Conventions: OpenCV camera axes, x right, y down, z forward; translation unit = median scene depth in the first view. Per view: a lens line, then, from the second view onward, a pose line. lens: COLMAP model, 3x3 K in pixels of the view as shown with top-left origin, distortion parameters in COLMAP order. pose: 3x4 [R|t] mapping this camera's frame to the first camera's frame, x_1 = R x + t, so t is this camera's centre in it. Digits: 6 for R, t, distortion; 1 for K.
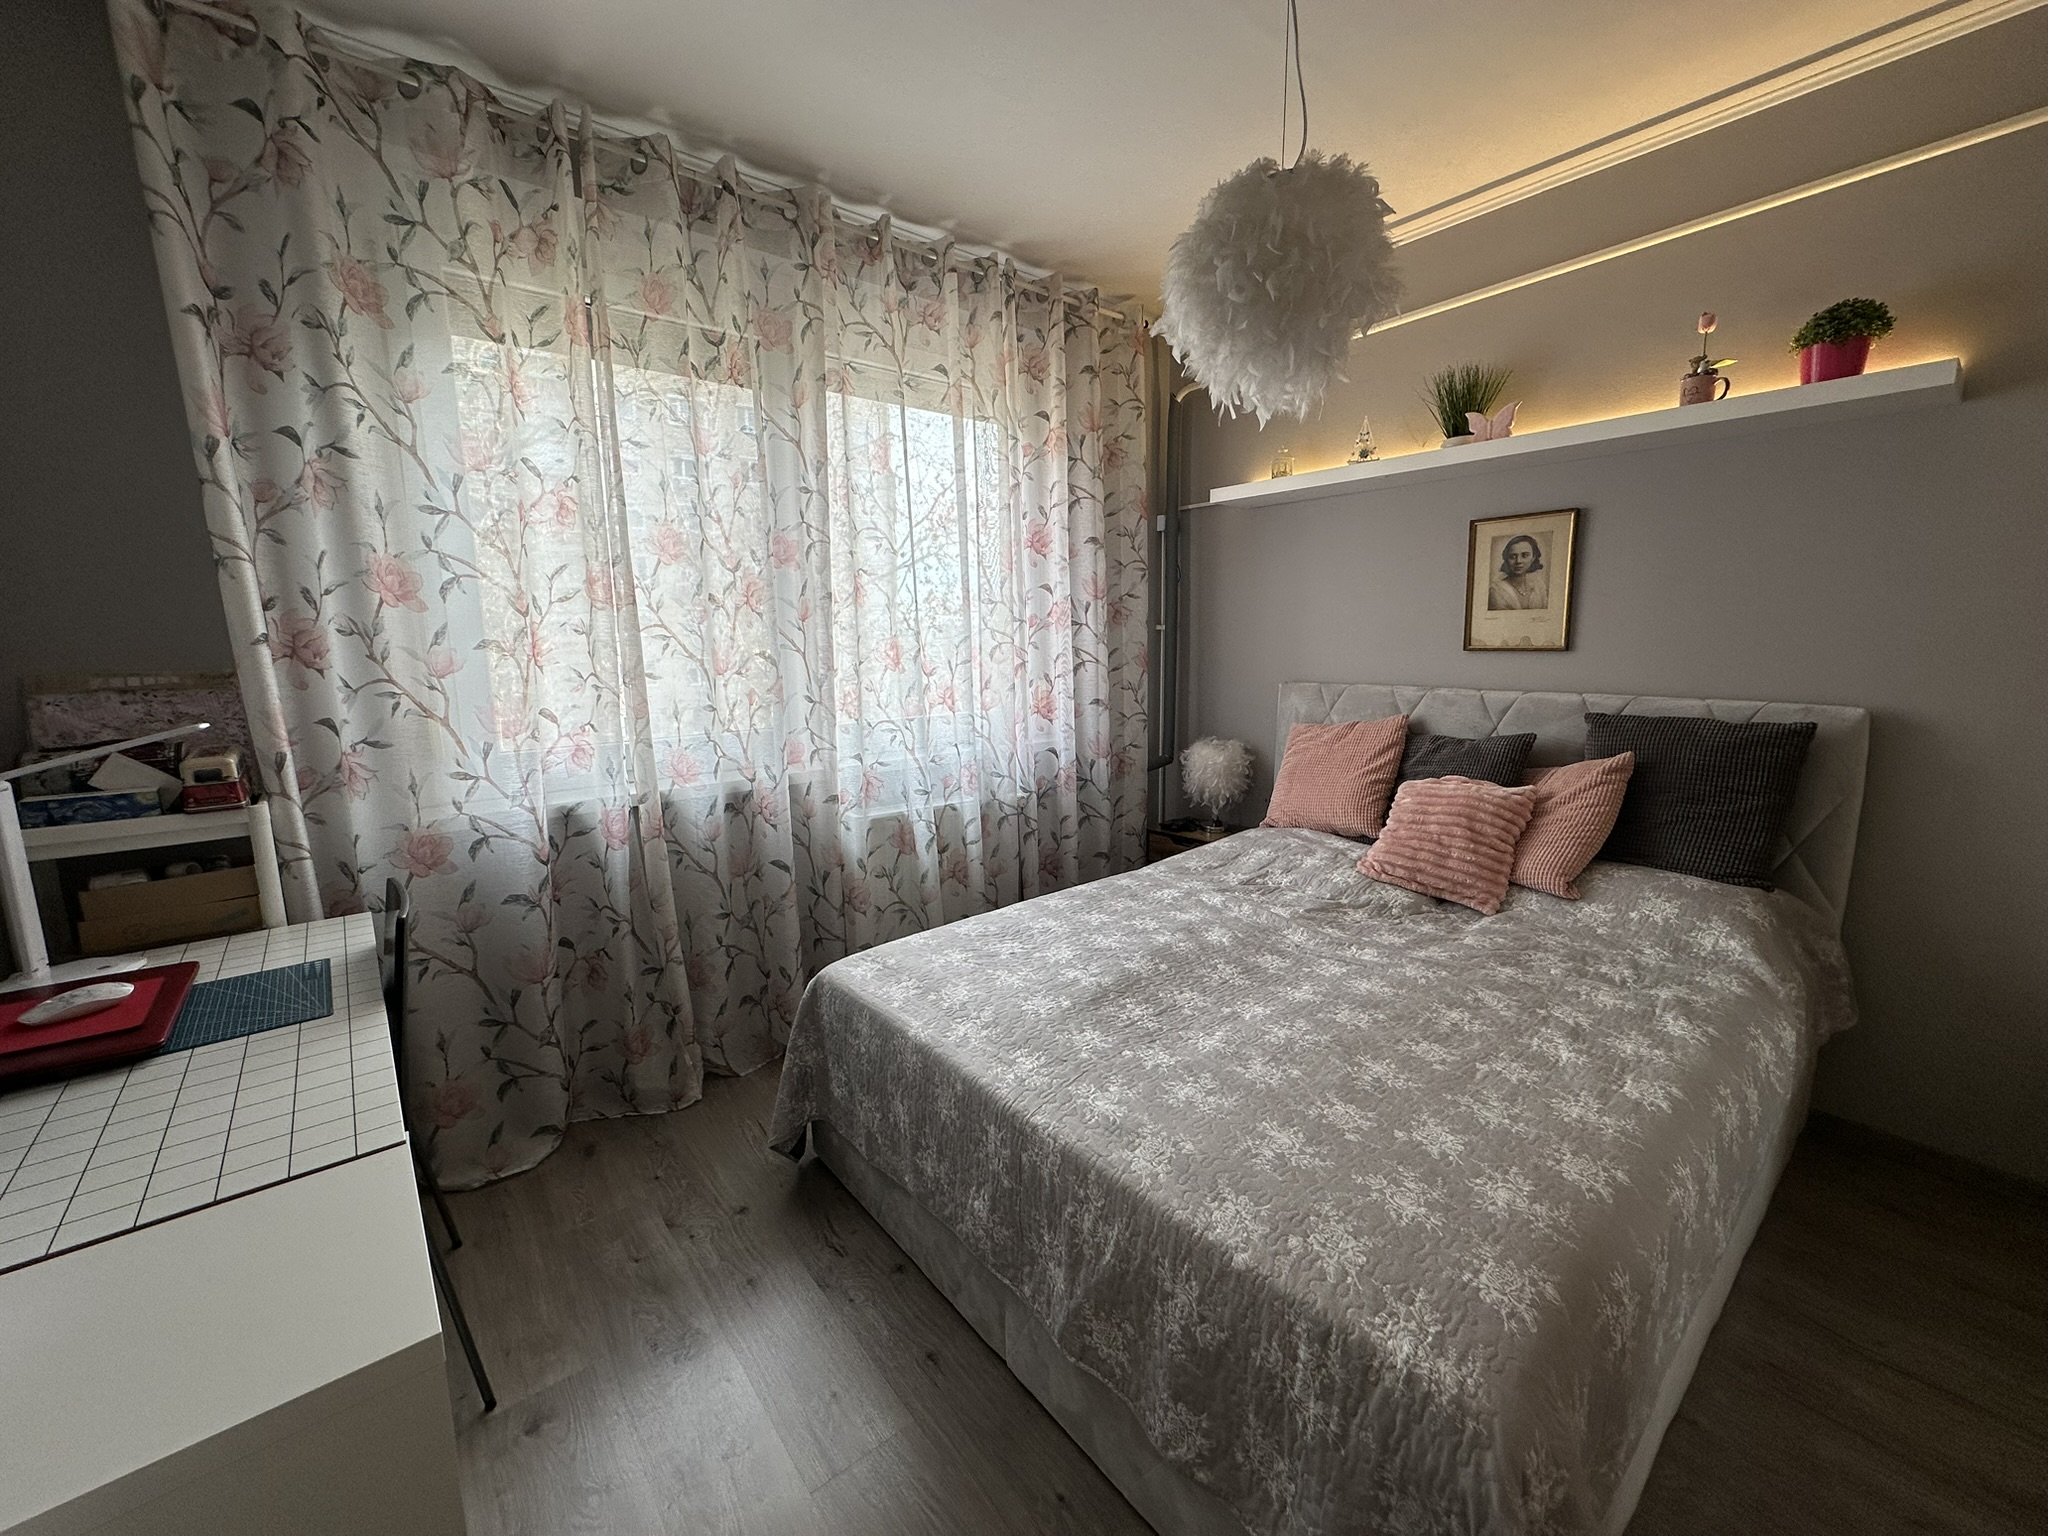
lens RADIAL K [[811.7, 0, 1021.6], [0, 811.7, 767.4], [0, 0, 1]] dist [-0.004918, -0.000001]
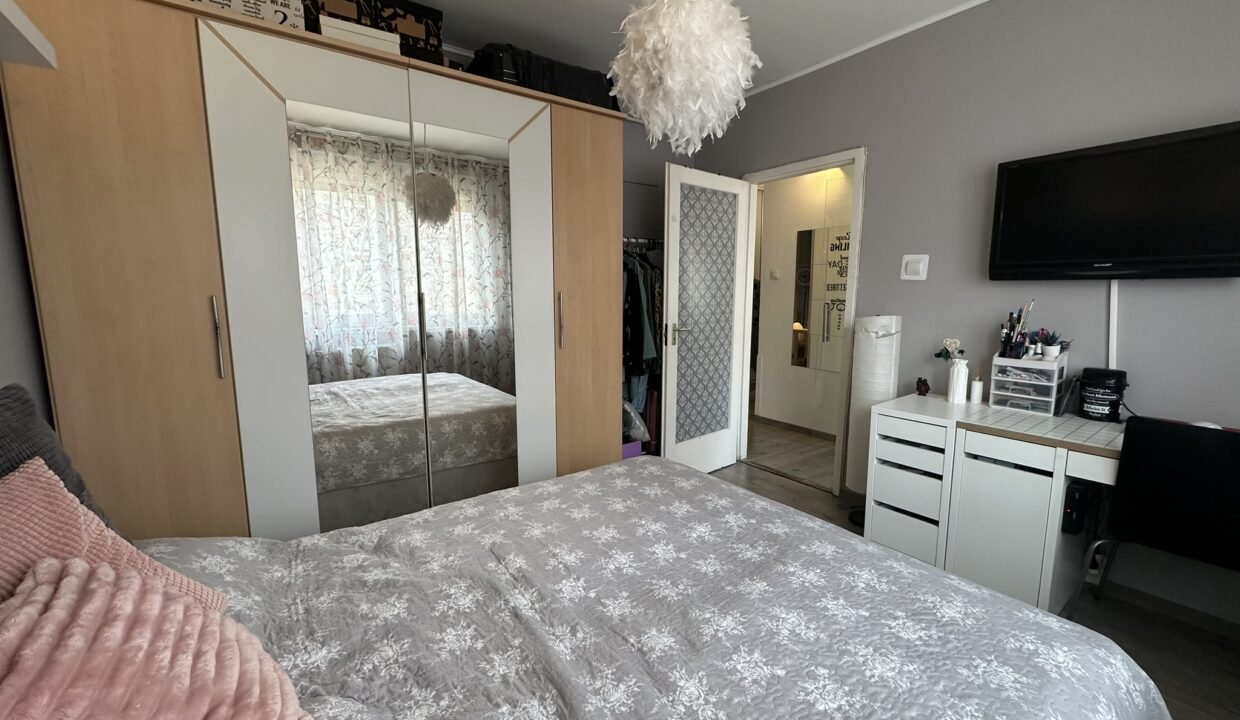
lens RADIAL K [[490.5, 0, 618.2], [0, 490.5, 360.5], [0, 0, 1]] dist [-0.006495, 0.000220]
pose [[-0.997294, 0.006999, 0.073183, 0.289506], [0.028743, 0.953346, 0.300510, -0.251907], [-0.067665, 0.301800, -0.950967, 1.637105]]
